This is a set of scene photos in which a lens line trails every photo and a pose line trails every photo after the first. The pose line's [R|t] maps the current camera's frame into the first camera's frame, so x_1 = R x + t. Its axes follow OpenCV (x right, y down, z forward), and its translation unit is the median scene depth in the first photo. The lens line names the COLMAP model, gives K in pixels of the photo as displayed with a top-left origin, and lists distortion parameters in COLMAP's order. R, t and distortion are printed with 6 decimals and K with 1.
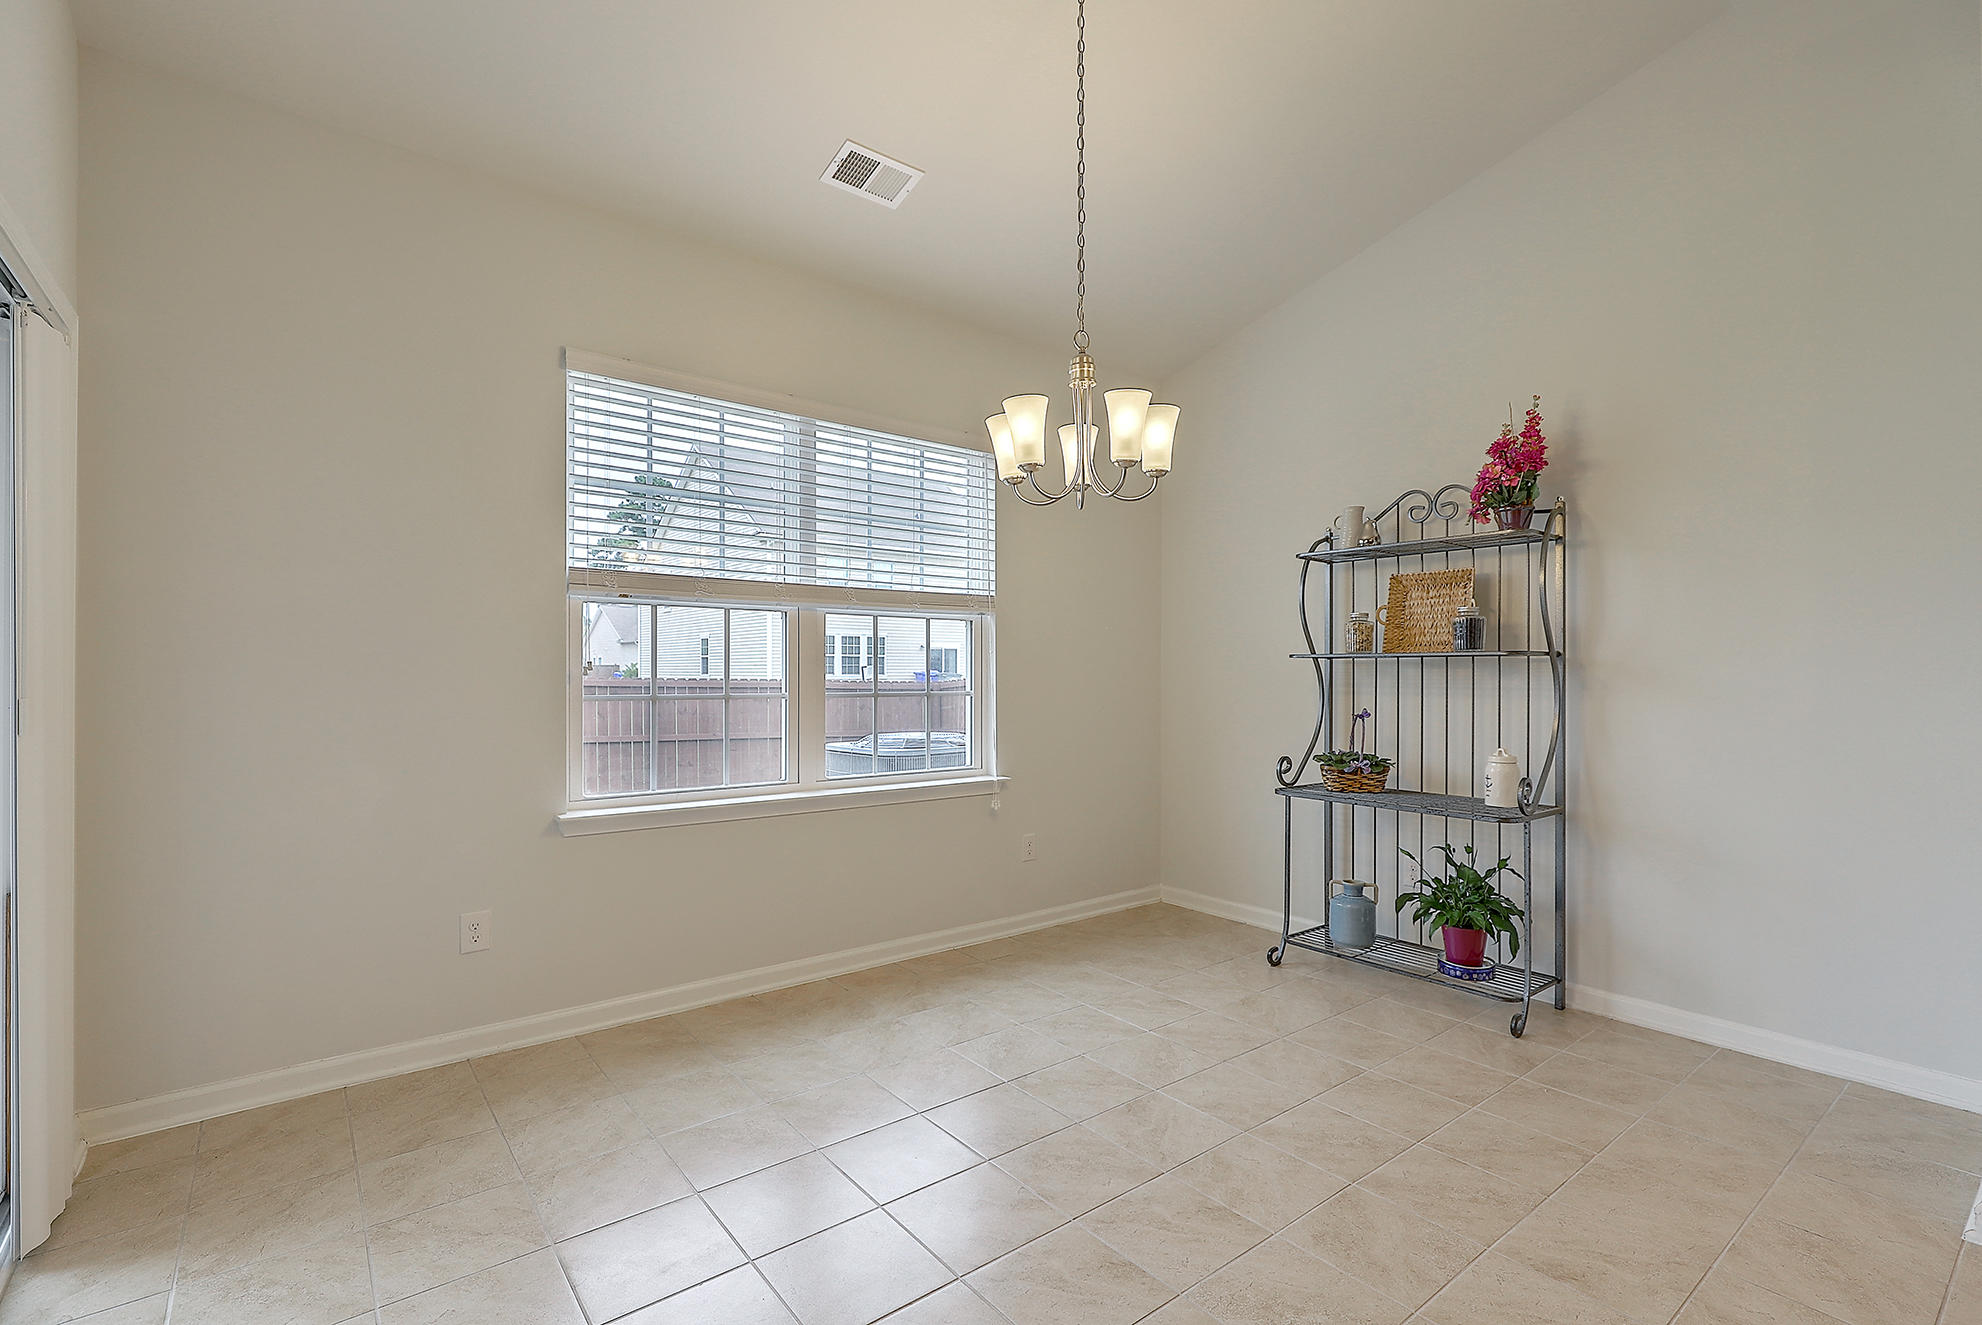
lens RADIAL K [[897.4, 0, 995.3], [0, 897.4, 675.2], [0, 0, 1]] dist [-0.000480, 0.000591]
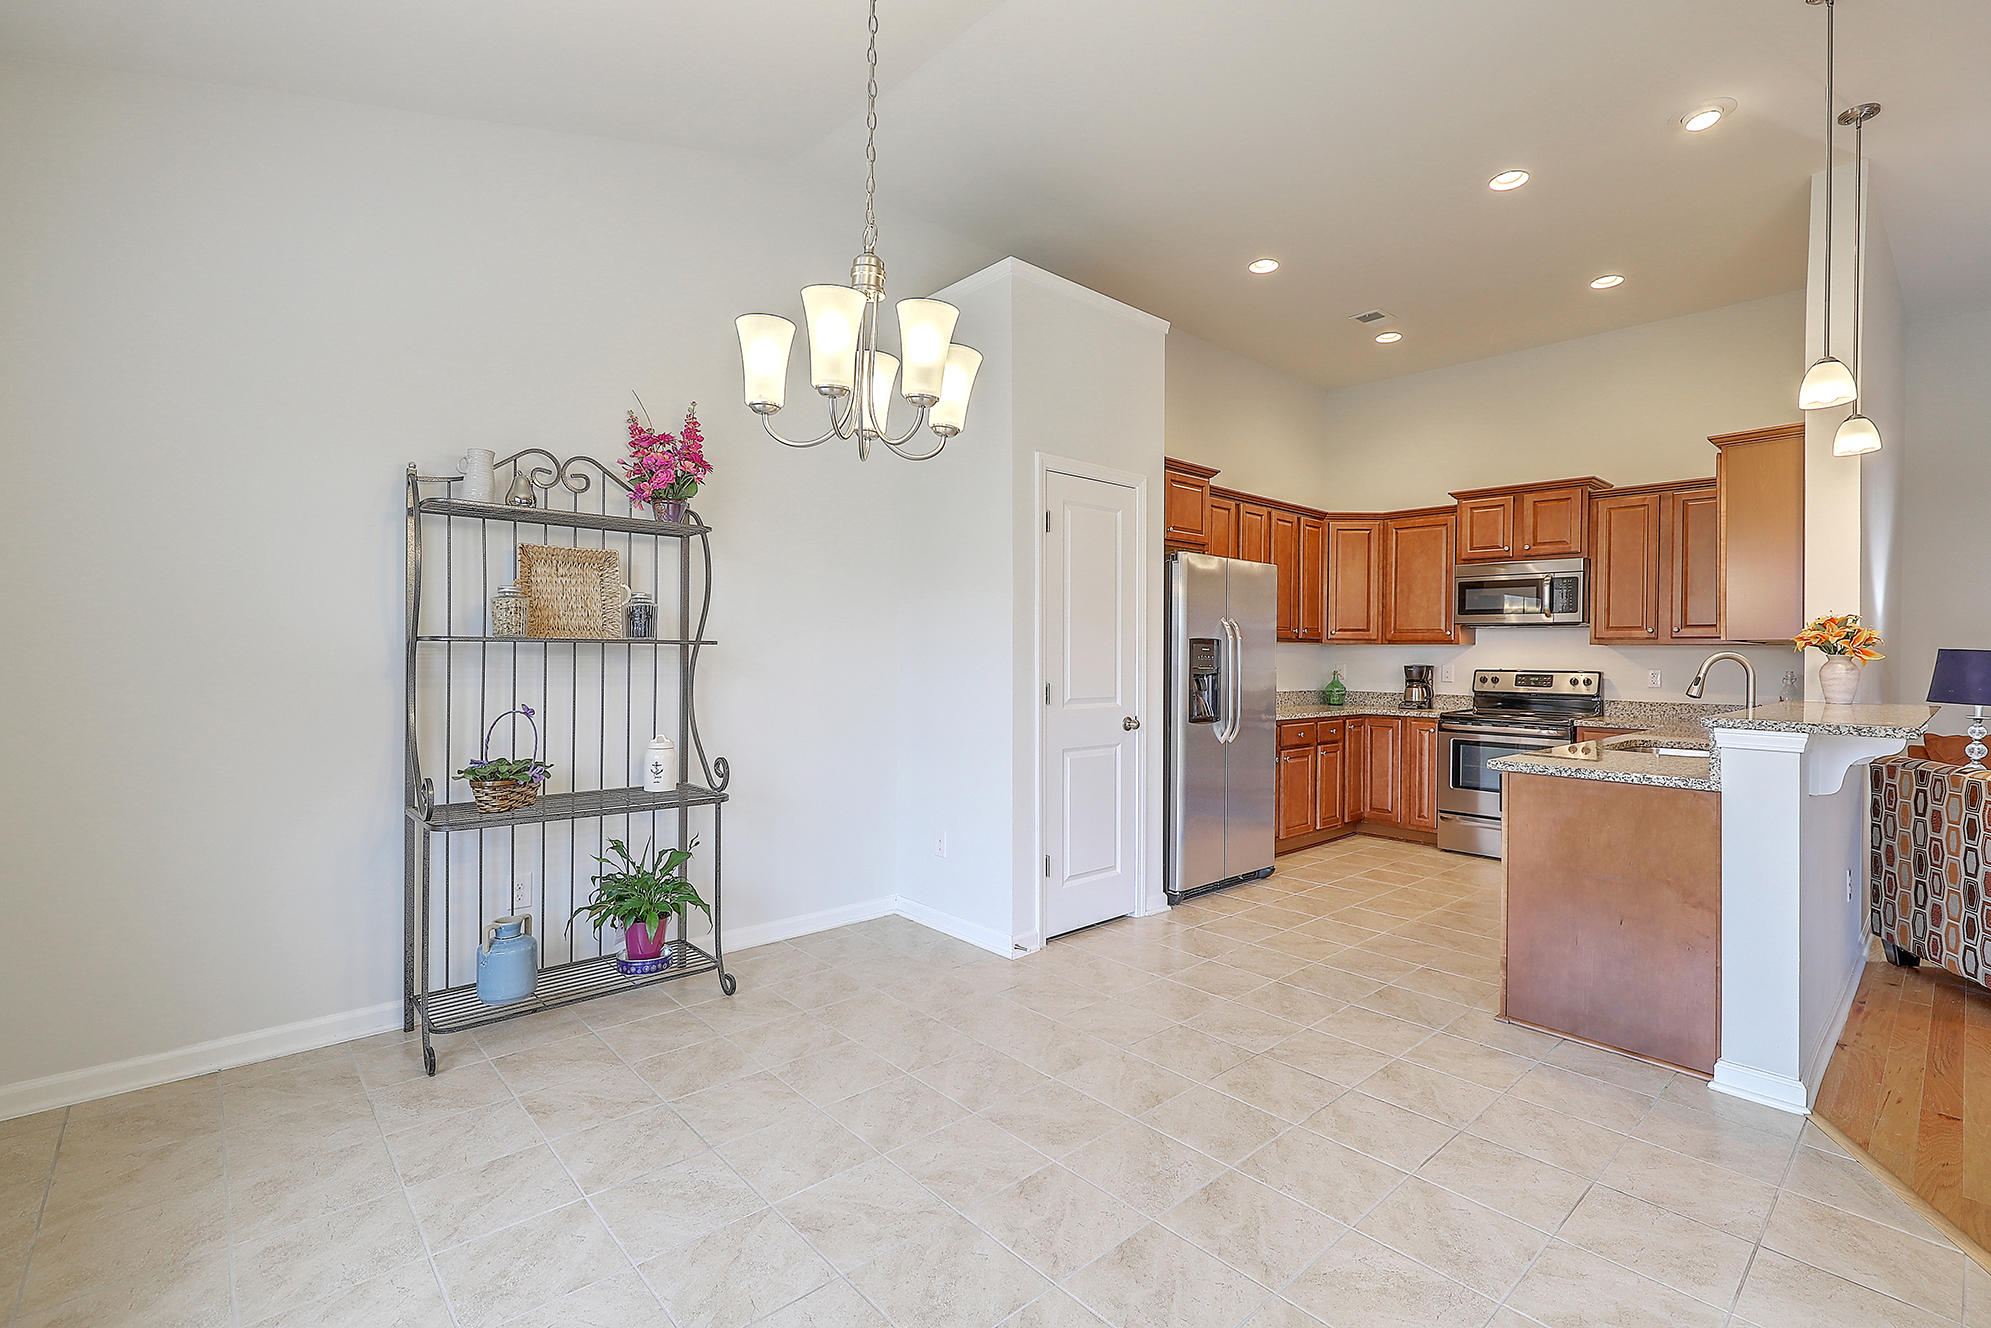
lens RADIAL K [[901.5, 0, 1007.0], [0, 901.5, 671.9], [0, 0, 1]] dist [-0.000480, 0.000591]
pose [[-0.075656, -0.023612, 0.996854, -0.466765], [-0.009967, 0.999688, 0.022923, -0.017337], [-0.997084, -0.008201, -0.075868, 0.656685]]
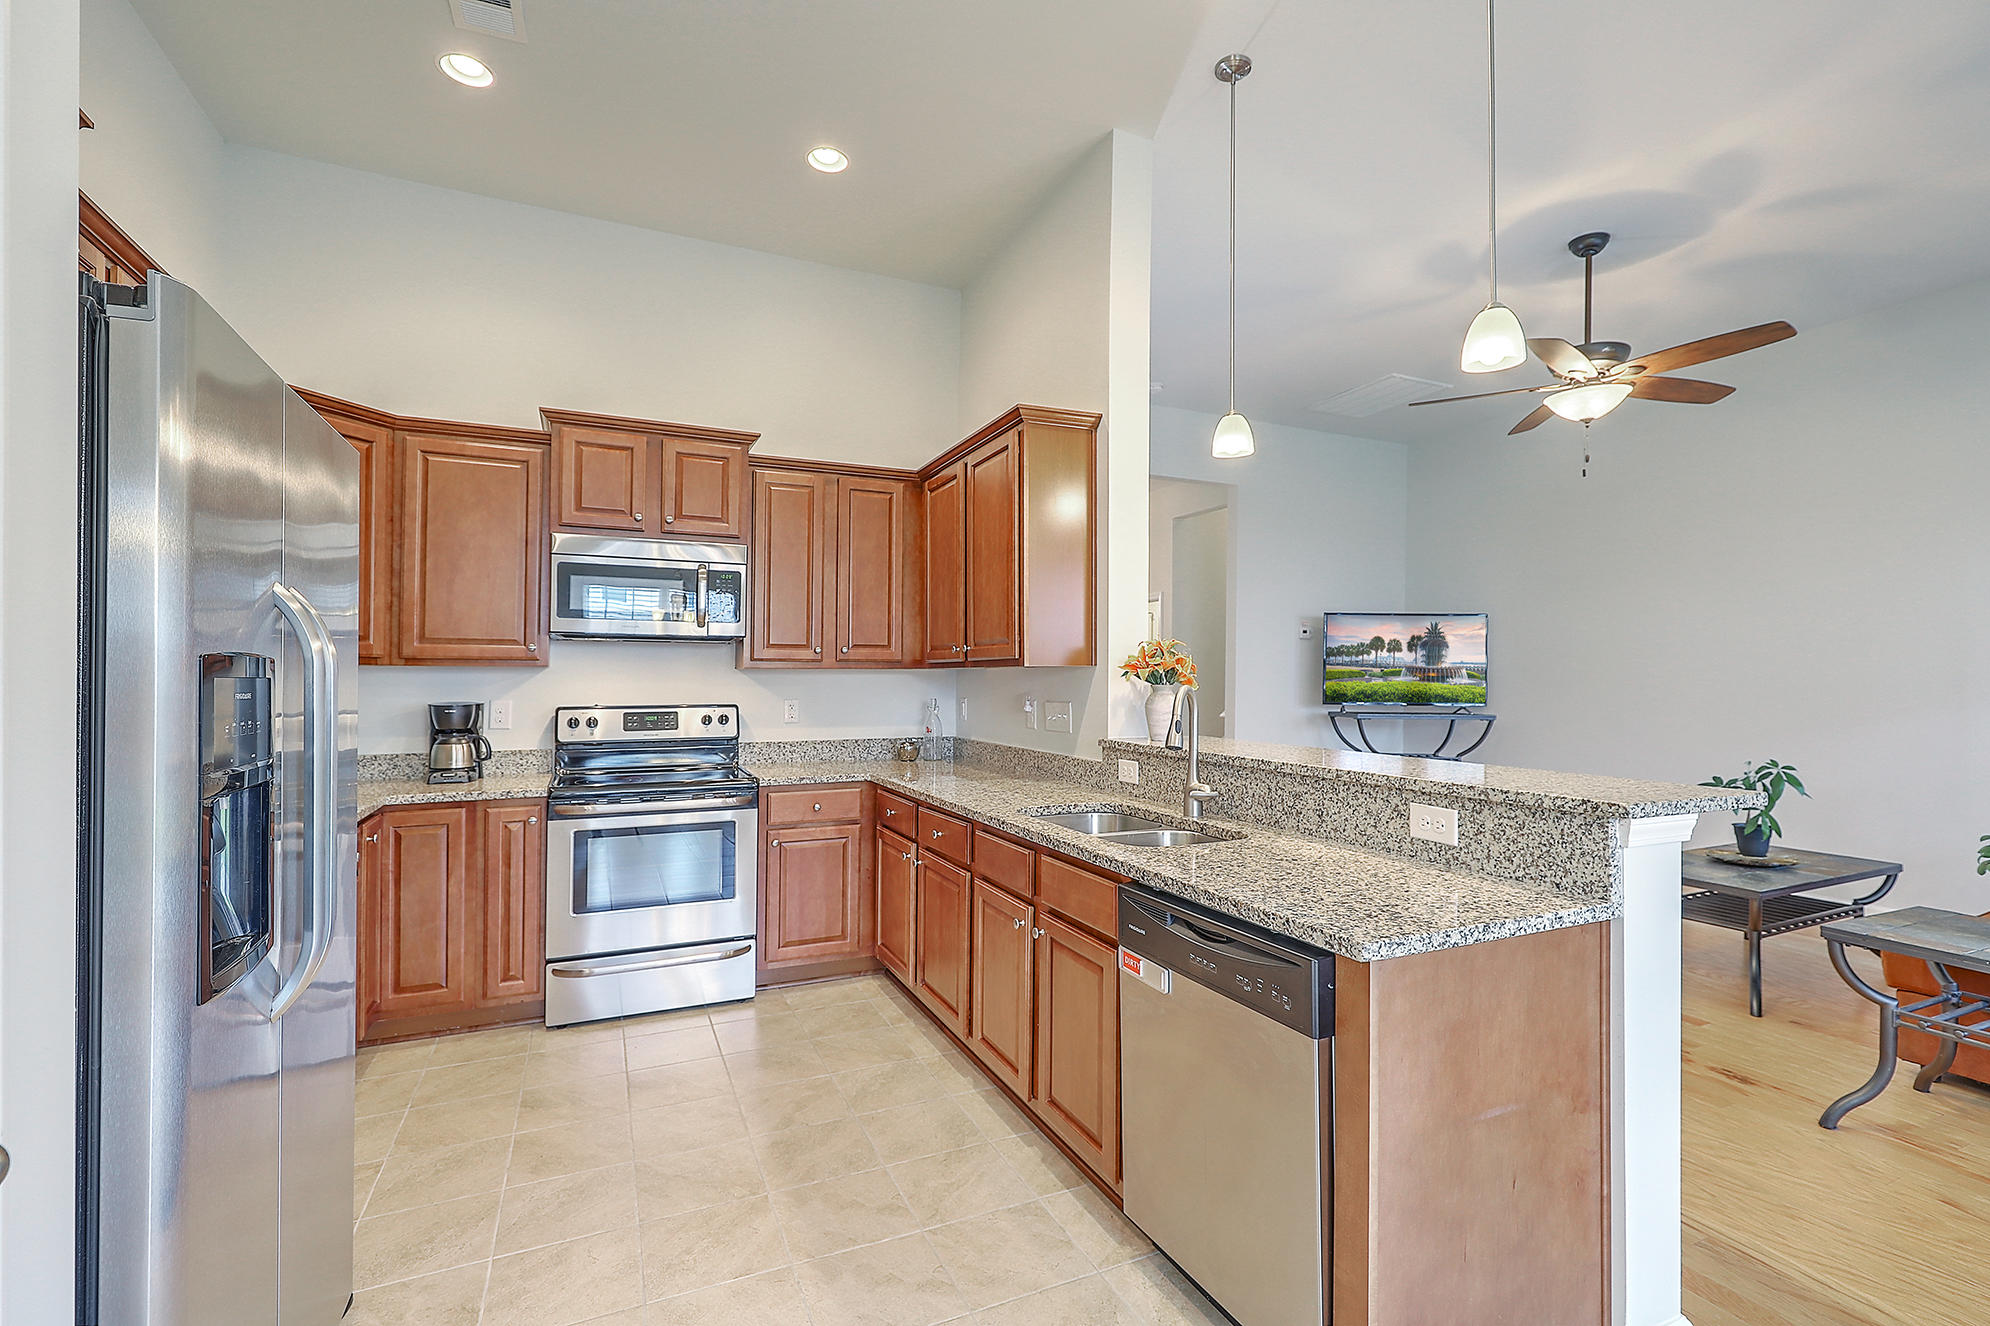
lens RADIAL K [[901.0, 0, 1012.1], [0, 901.0, 679.7], [0, 0, 1]] dist [-0.000480, 0.000591]
pose [[-0.973696, -0.006268, 0.227764, 0.488089], [-0.004680, 0.999961, 0.007510, -0.035543], [-0.227802, 0.006247, -0.973687, 0.538792]]
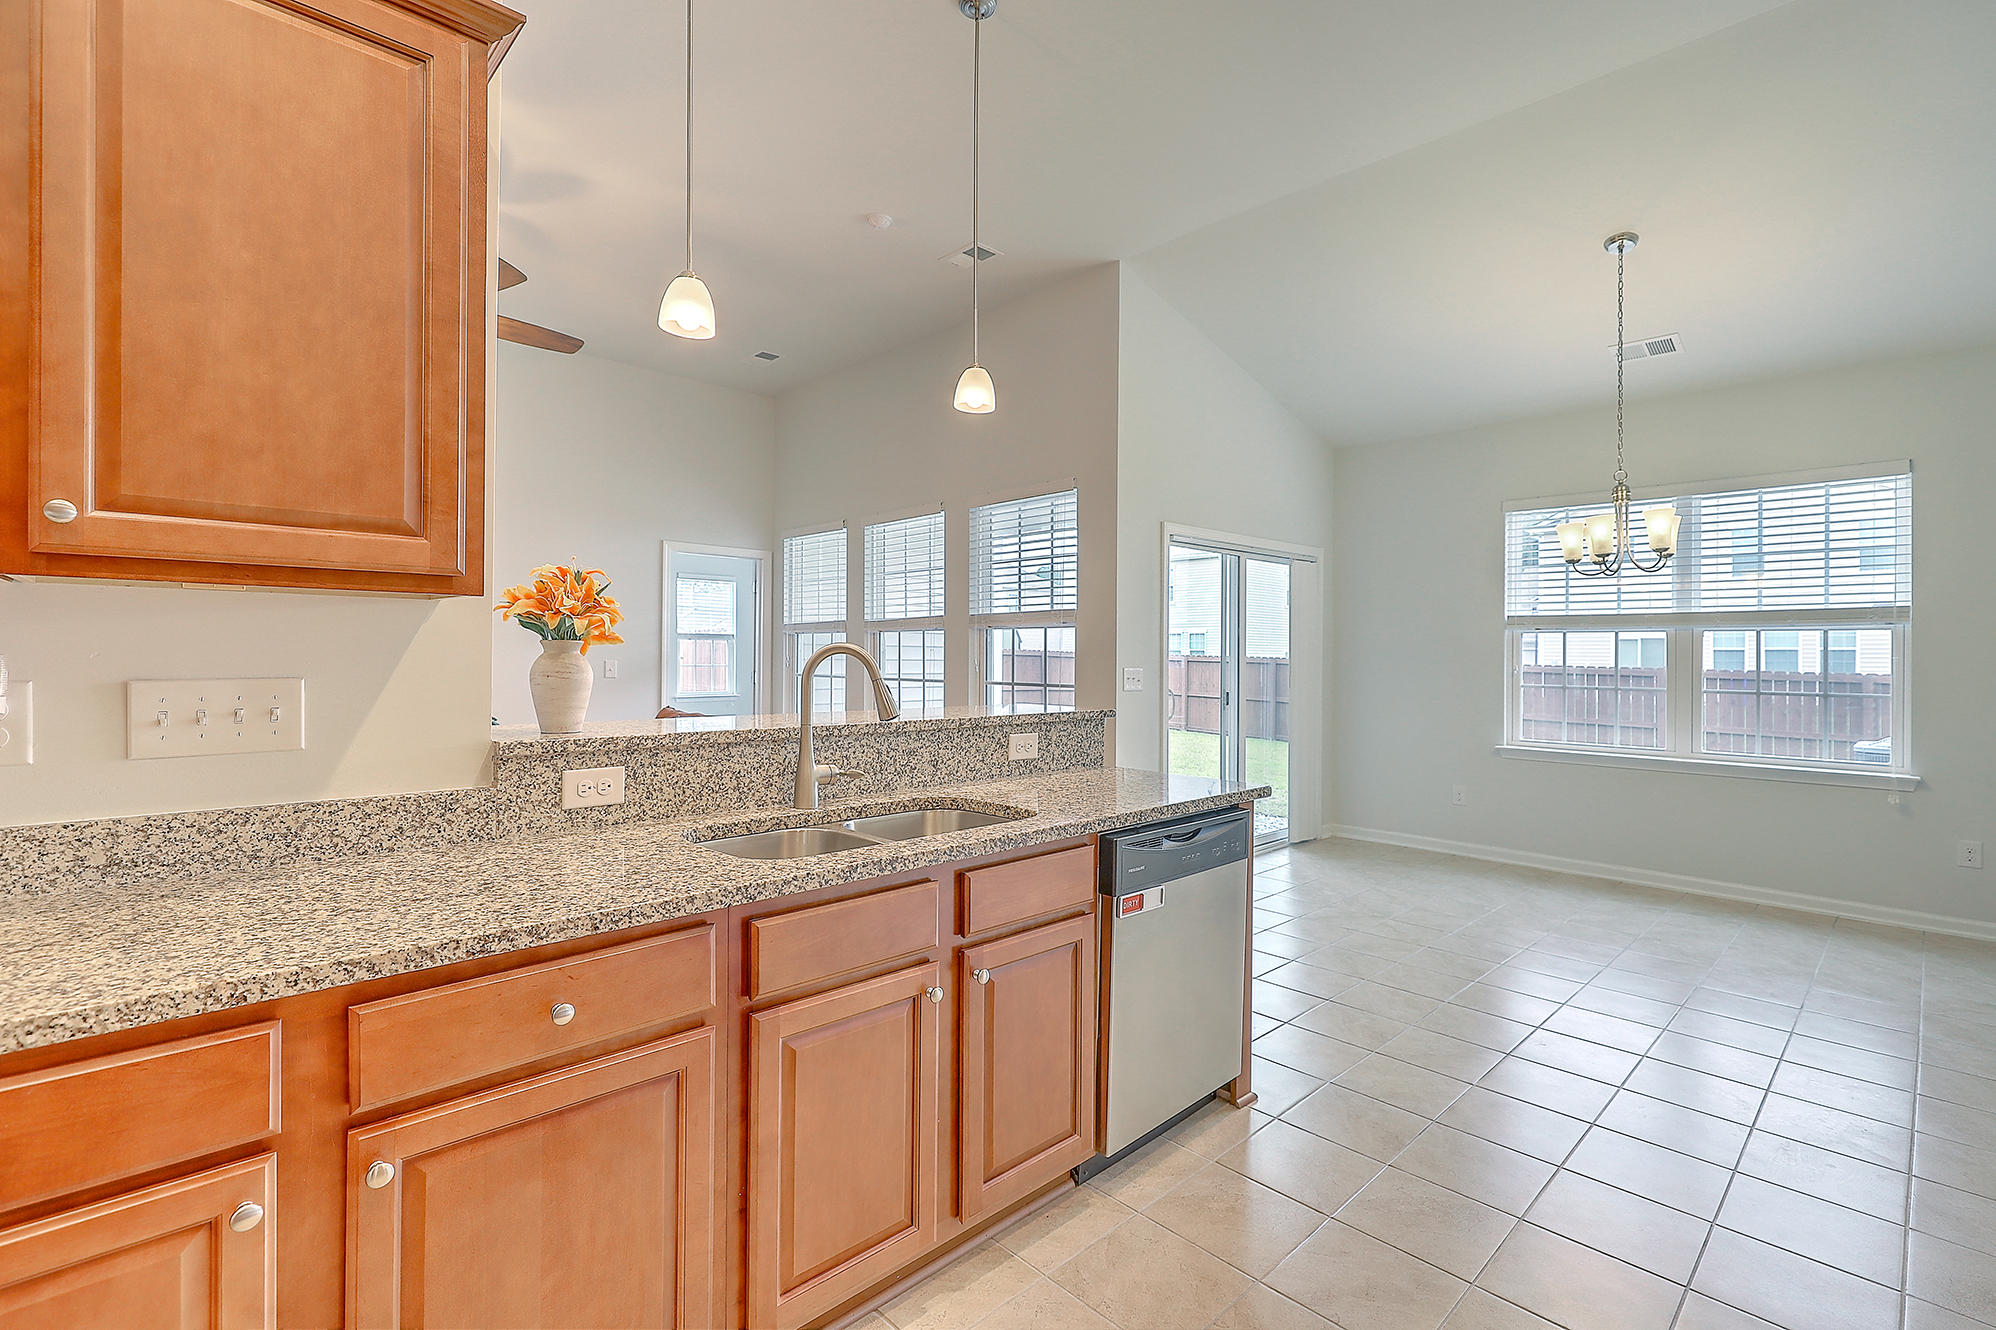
lens RADIAL K [[903.7, 0, 1001.8], [0, 903.7, 652.1], [0, 0, 1]] dist [-0.000480, 0.000591]
pose [[0.094724, -0.007186, -0.995478, 1.179898], [-0.010915, 0.999906, -0.008256, -0.014775], [0.995444, 0.011647, 0.094637, -0.220223]]
